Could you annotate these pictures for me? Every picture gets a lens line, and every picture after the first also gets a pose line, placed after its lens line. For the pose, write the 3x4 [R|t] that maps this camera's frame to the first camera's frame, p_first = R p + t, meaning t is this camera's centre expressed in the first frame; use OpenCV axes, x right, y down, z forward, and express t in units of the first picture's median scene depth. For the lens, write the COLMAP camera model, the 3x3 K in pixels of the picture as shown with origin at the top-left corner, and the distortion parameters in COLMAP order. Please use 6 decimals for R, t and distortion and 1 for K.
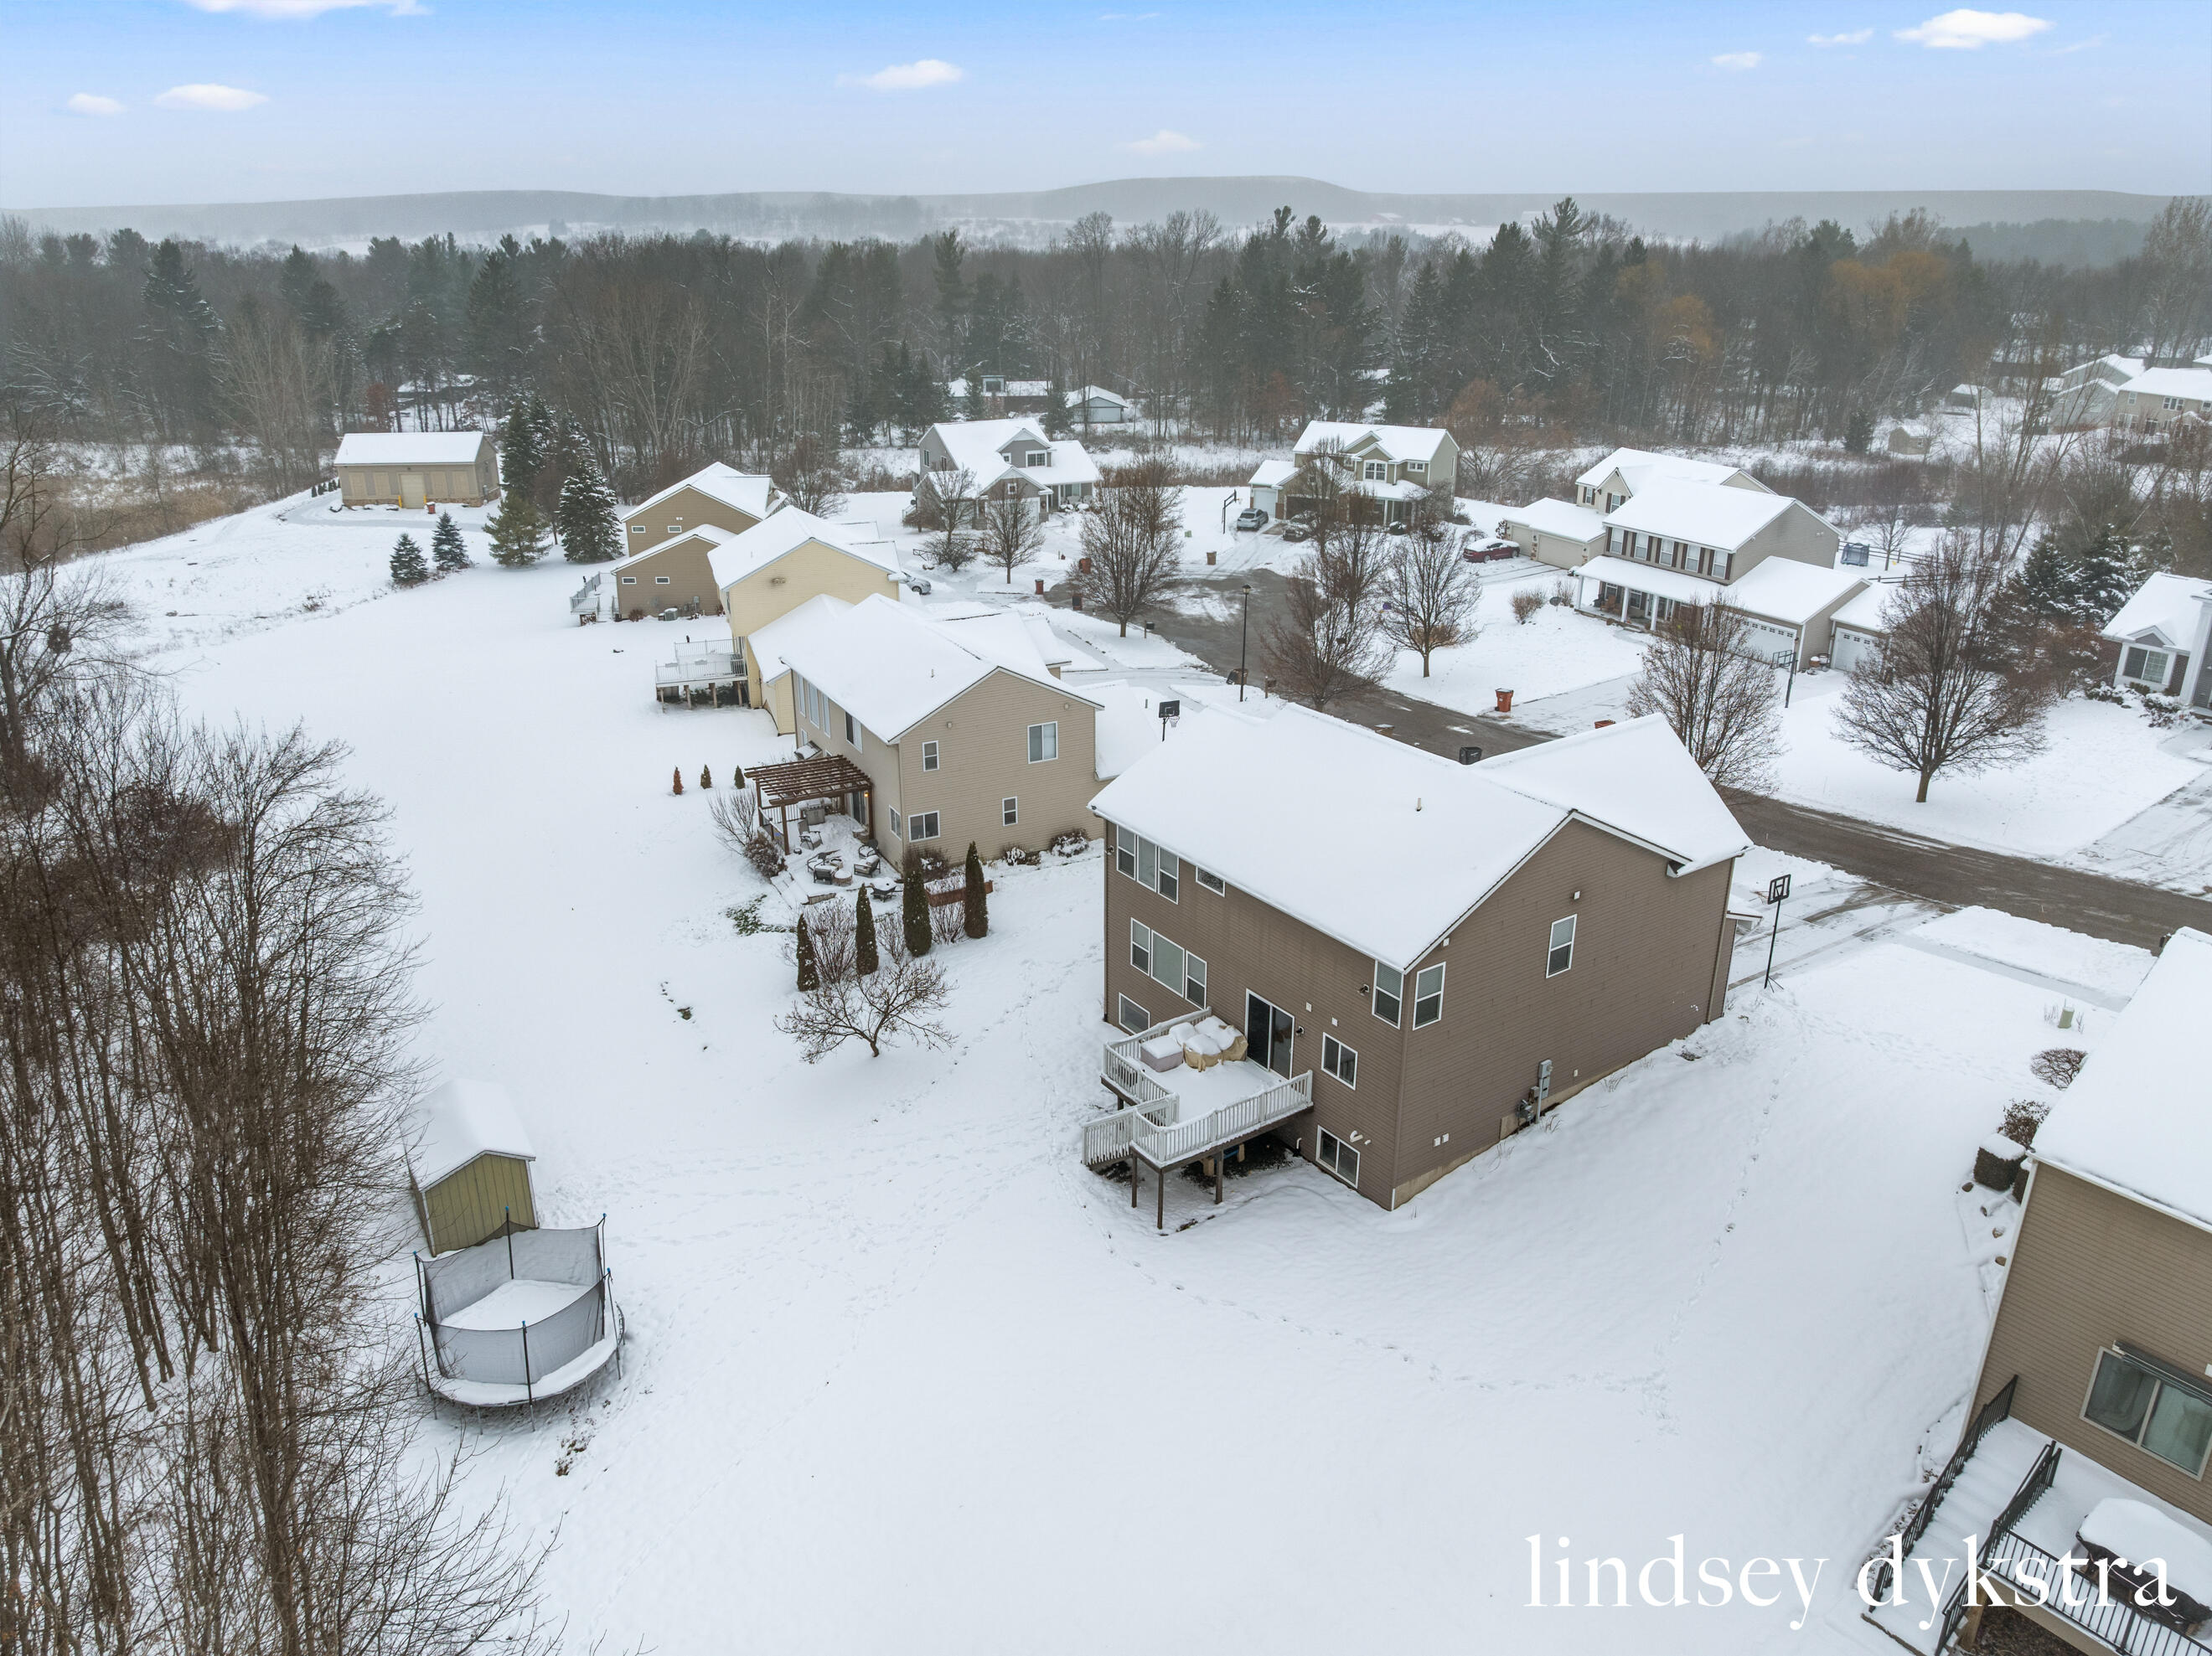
lens RADIAL K [[1518.9, 0, 1106.0], [0, 1518.9, 828.0], [0, 0, 1]] dist [-0.001141, -0.000092]
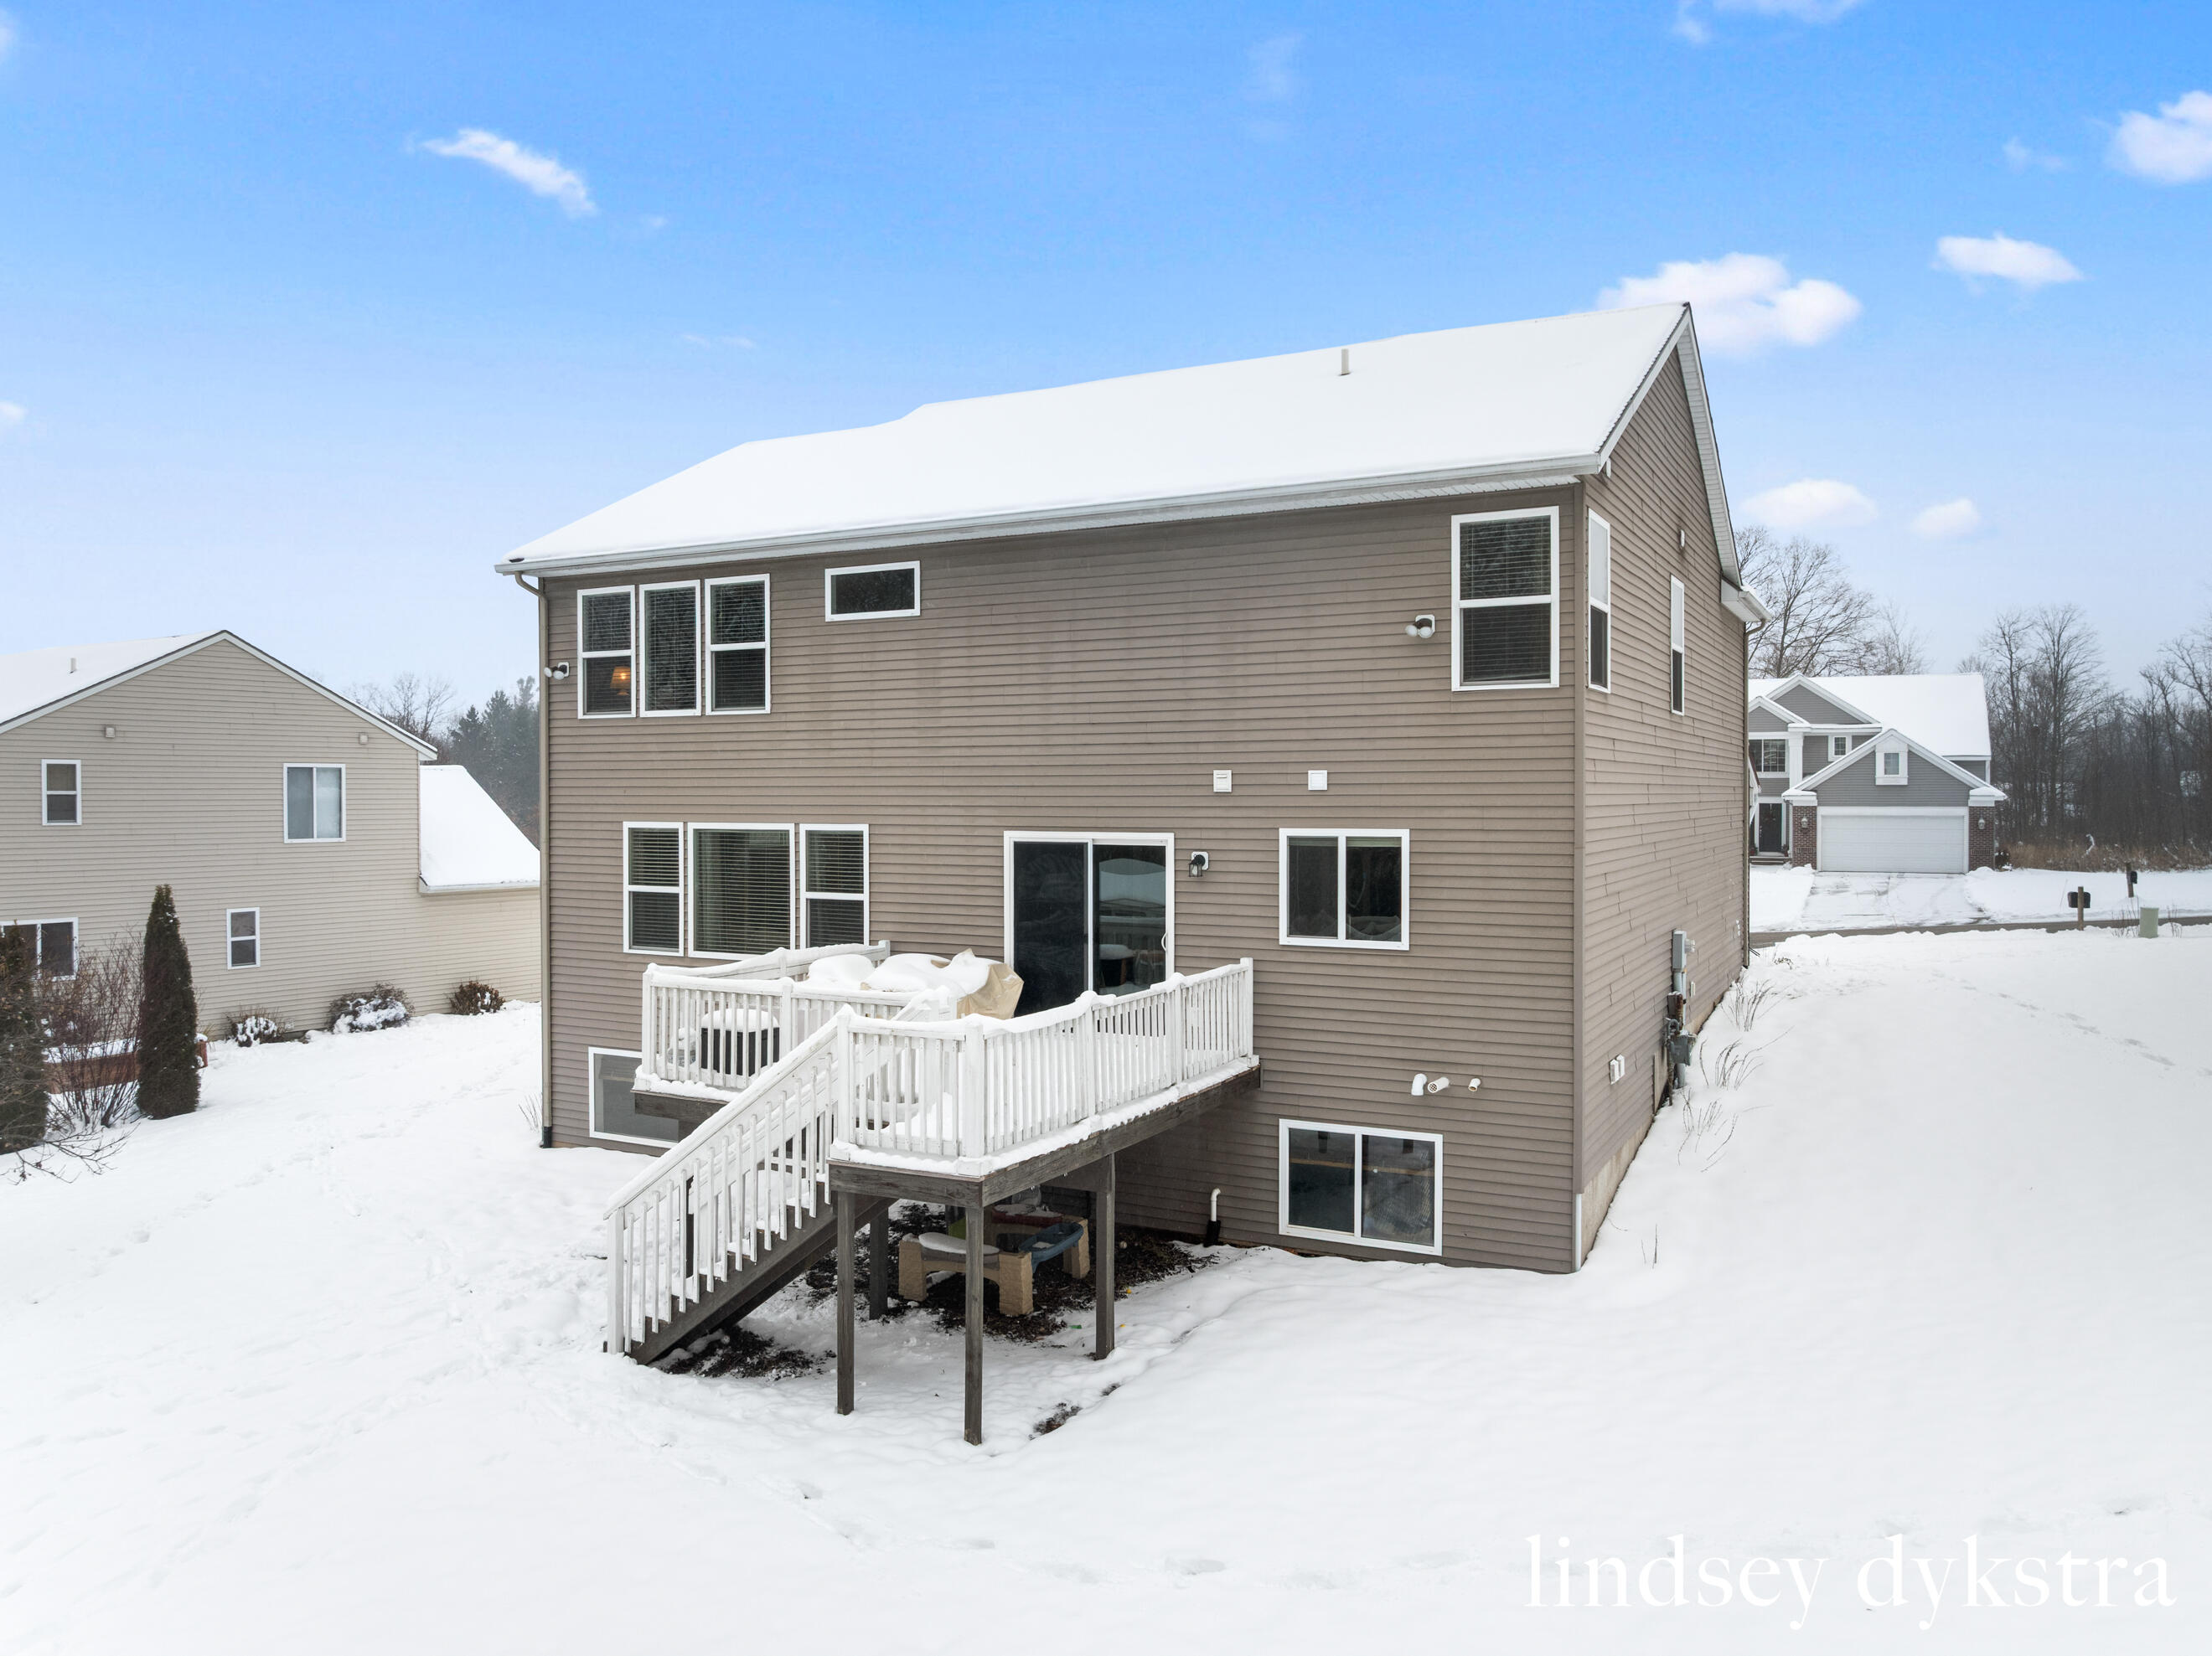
lens RADIAL K [[1562.8, 0, 1106.0], [0, 1562.8, 828.0], [0, 0, 1]] dist [-0.044731, -0.000196]
pose [[0.887238, -0.010445, 0.461195, -0.065603], [0.169497, 0.937197, -0.304849, 0.227569], [-0.429046, 0.348645, 0.833287, 0.655765]]
